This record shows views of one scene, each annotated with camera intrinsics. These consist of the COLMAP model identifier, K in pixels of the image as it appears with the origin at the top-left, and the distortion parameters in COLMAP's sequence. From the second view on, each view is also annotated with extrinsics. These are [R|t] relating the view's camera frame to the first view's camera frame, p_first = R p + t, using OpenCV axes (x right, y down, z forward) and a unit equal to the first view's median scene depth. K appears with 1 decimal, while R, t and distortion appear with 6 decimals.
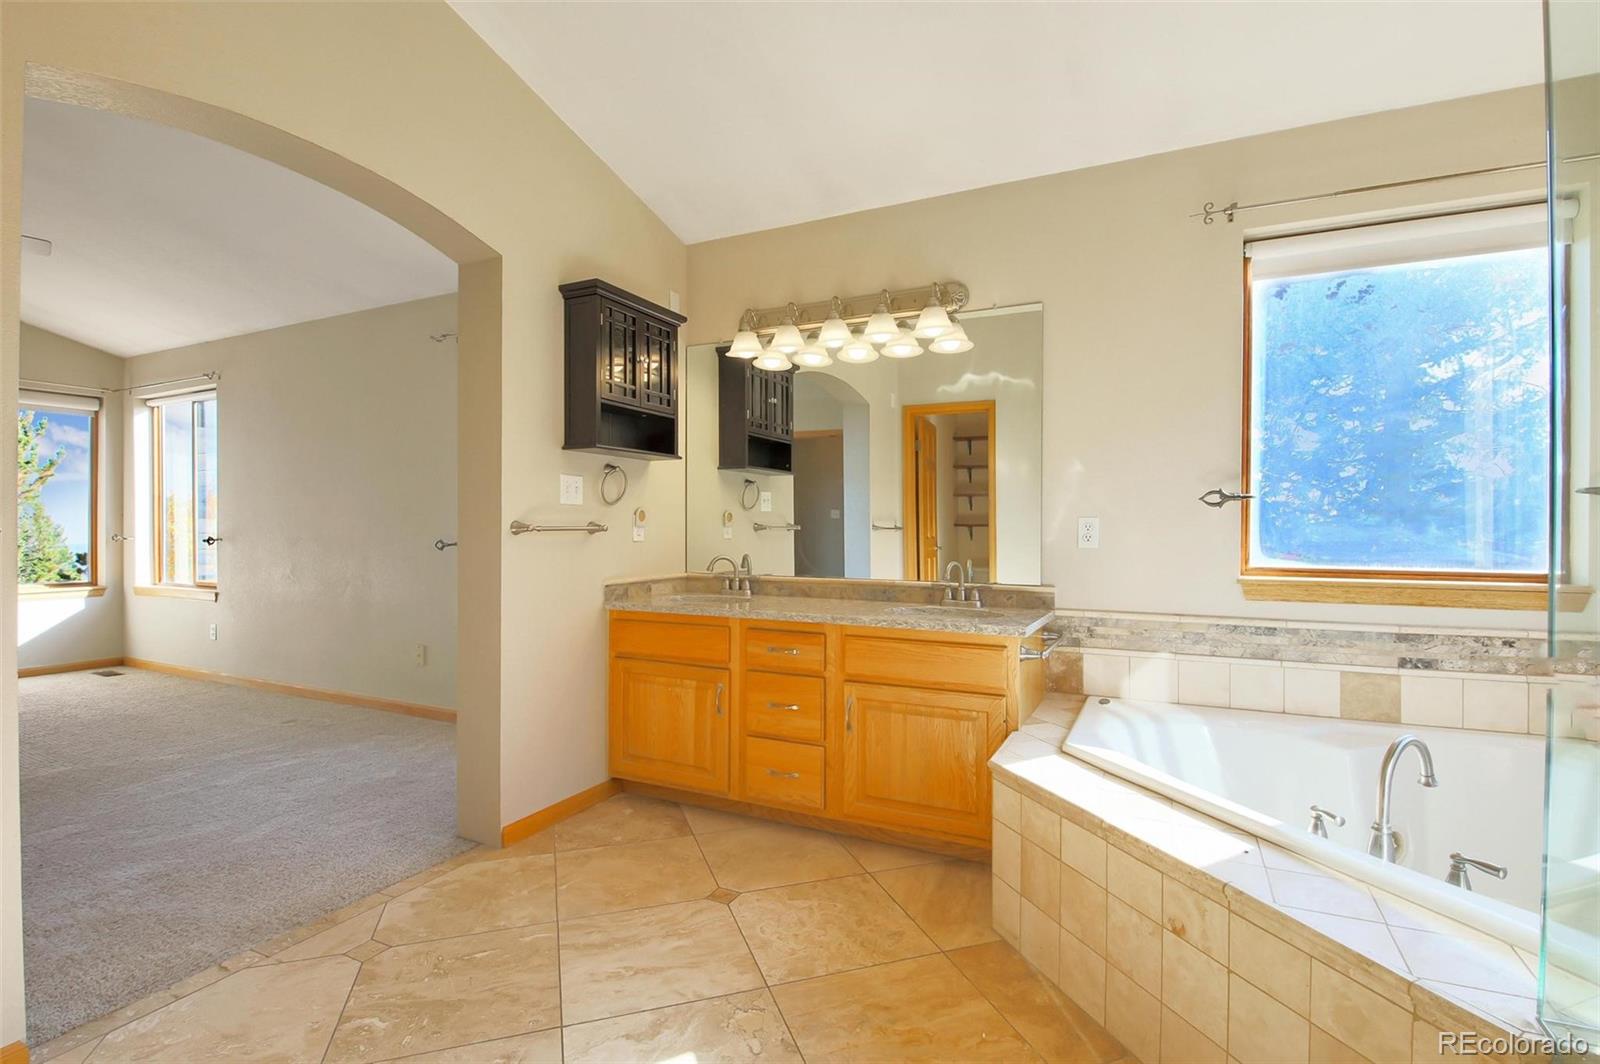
lens RADIAL K [[750.0, 0, 803.8], [0, 750.0, 533.1], [0, 0, 1]] dist [0.001032, -0.010251]
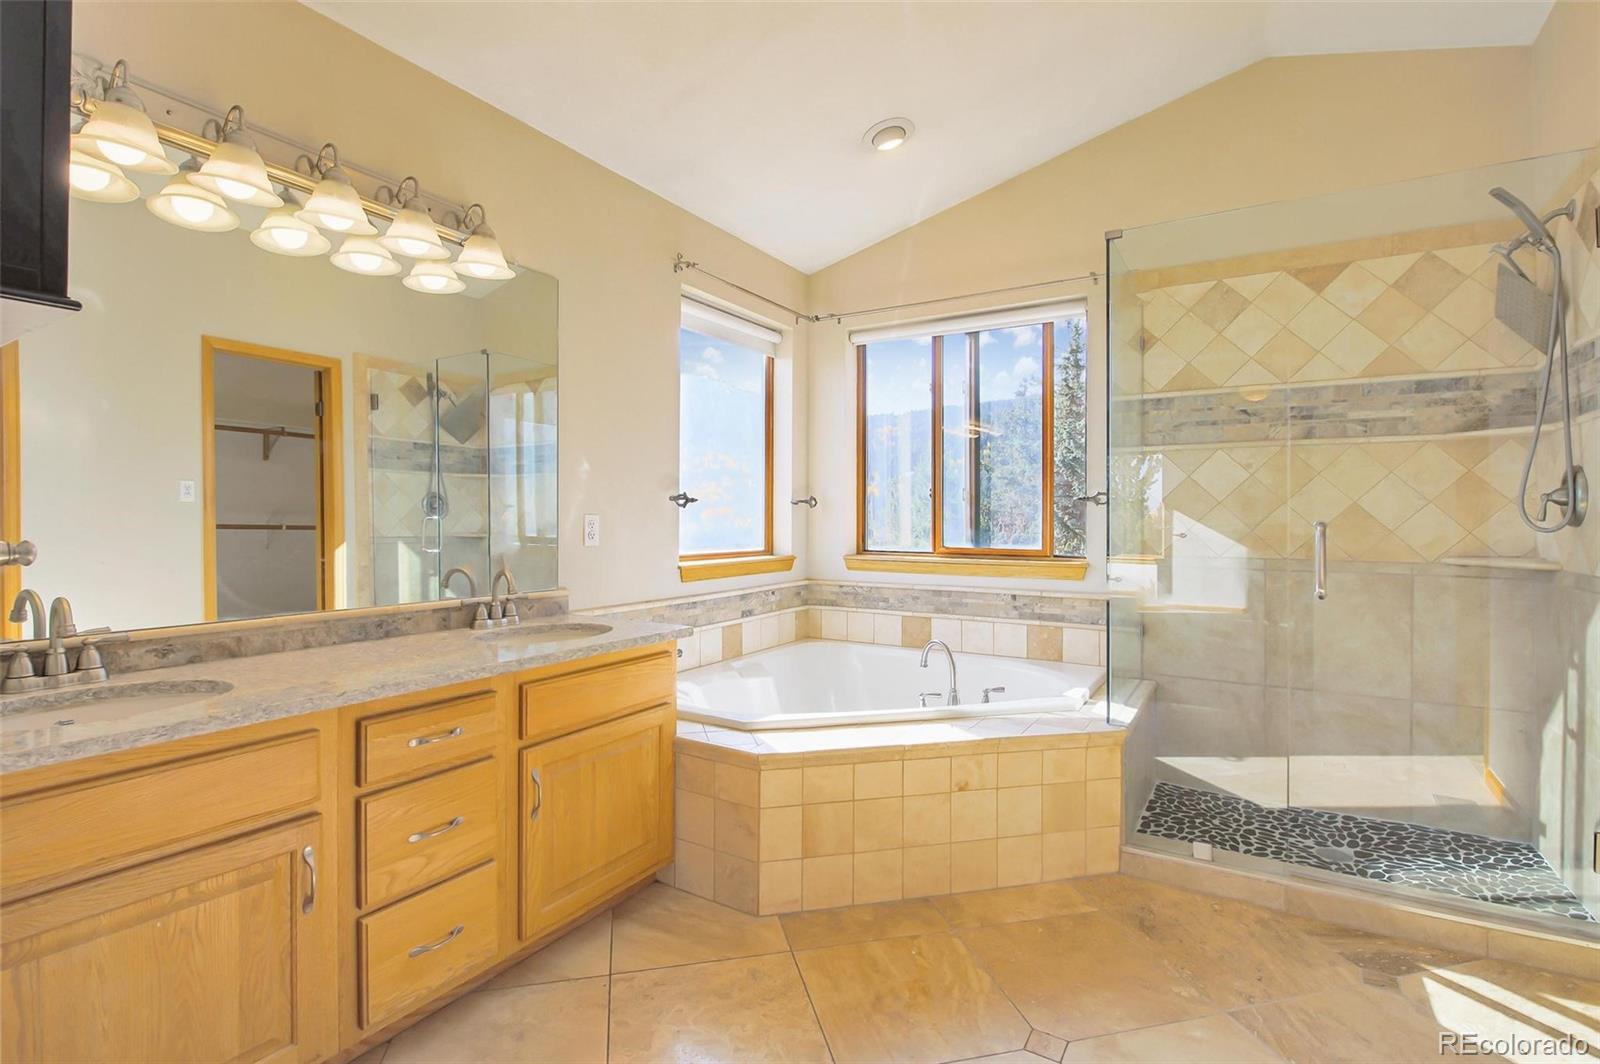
lens RADIAL K [[755.5, 0, 799.0], [0, 755.5, 515.3], [0, 0, 1]] dist [-0.000518, -0.021047]
pose [[0.096942, 0.000004, 0.995290, -0.685374], [0.003598, 0.999993, -0.000355, -0.022223], [-0.995284, 0.003615, 0.096941, 0.741653]]
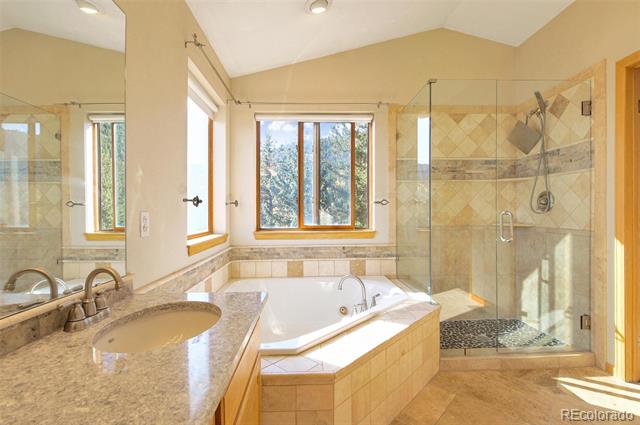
lens RADIAL K [[300.0, 0, 321.5], [0, 300.0, 212.9], [0, 0, 1]] dist [0.001032, -0.010251]
pose [[-0.474158, -0.004754, 0.880427, -0.239008], [0.013650, 0.999826, 0.012750, -0.025800], [-0.880334, 0.018063, -0.474010, 1.146963]]
